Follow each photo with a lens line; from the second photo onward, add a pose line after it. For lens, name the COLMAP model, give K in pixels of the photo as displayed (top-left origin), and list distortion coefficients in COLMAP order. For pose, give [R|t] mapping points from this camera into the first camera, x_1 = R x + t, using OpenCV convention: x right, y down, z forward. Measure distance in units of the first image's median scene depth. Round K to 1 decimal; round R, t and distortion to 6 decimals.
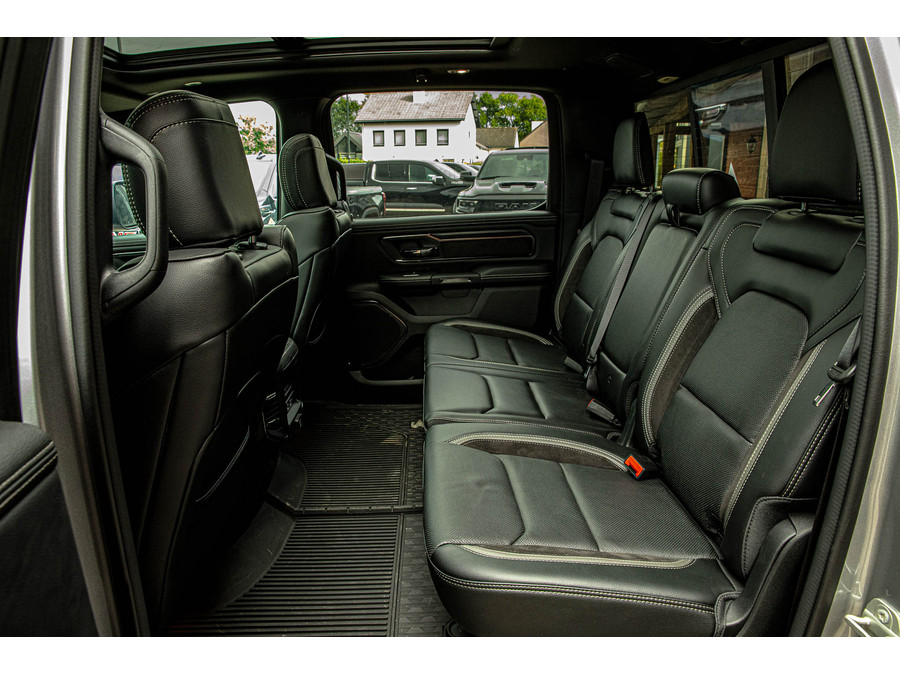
lens RADIAL K [[610.7, 0, 436.7], [0, 610.7, 337.8], [0, 0, 1]] dist [-0.206004, 0.272862]
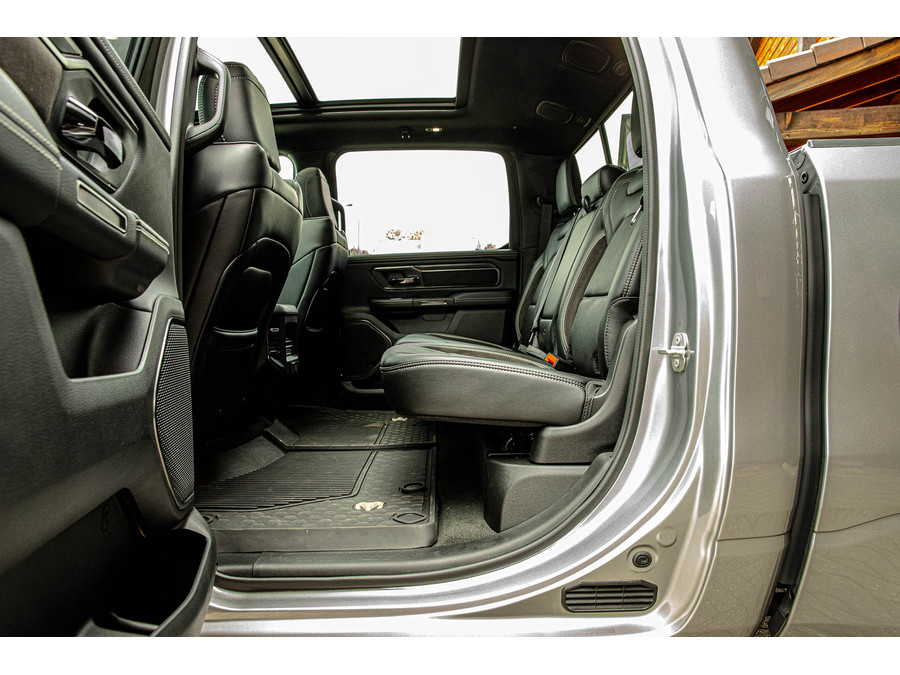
lens RADIAL K [[618.8, 0, 450.0], [0, 618.8, 337.5], [0, 0, 1]] dist [-0.104913, 0.090749]
pose [[0.999926, 0.010695, 0.005725, 0.061166], [-0.008878, 0.966782, -0.255447, 0.301430], [-0.008267, 0.255377, 0.966806, -0.175236]]
